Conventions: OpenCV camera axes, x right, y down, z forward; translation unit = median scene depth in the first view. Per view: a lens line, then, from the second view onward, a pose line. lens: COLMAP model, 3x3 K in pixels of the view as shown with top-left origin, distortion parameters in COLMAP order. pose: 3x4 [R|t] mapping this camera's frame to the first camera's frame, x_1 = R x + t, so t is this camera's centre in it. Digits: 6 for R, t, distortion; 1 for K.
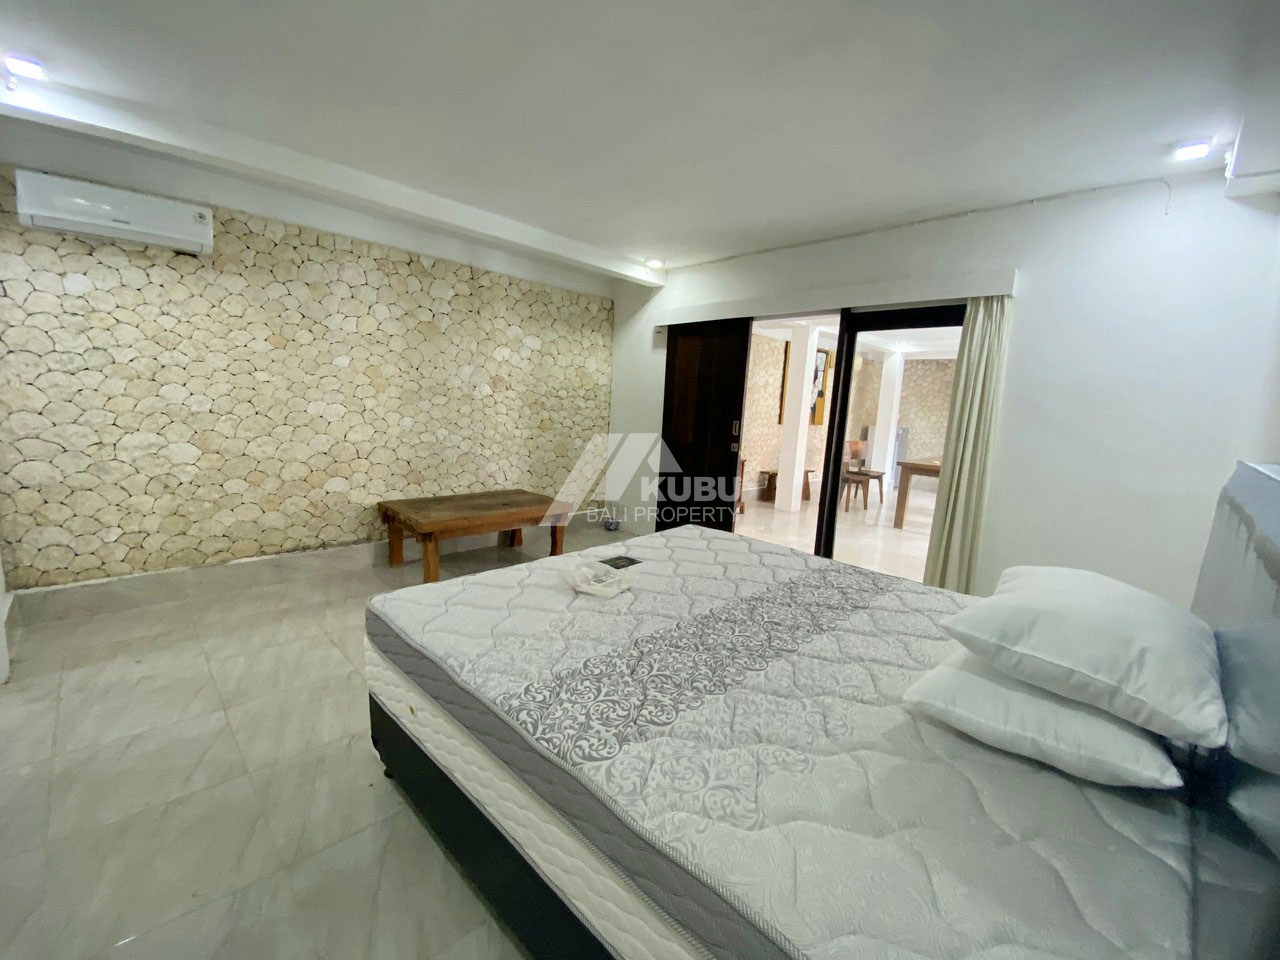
lens RADIAL K [[528.9, 0, 649.9], [0, 528.9, 492.3], [0, 0, 1]] dist [0.011452, -0.011918]
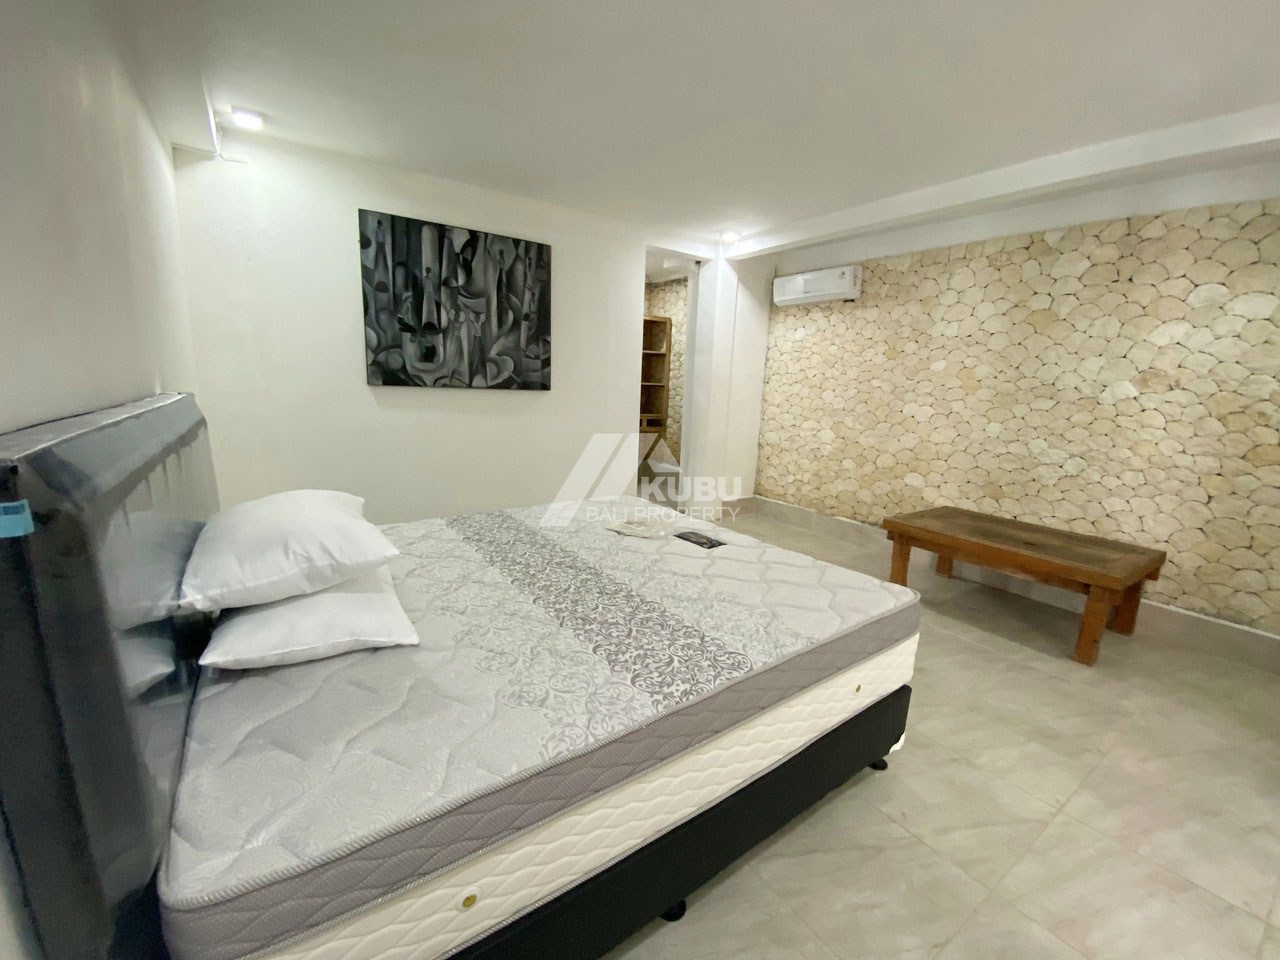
lens RADIAL K [[528.9, 0, 618.4], [0, 528.9, 485.9], [0, 0, 1]] dist [0.011452, -0.011918]
pose [[-0.221046, 0.140404, -0.965104, 0.623264], [-0.203115, 0.961256, 0.186366, -0.084681], [0.953878, 0.237222, -0.183963, 0.647585]]
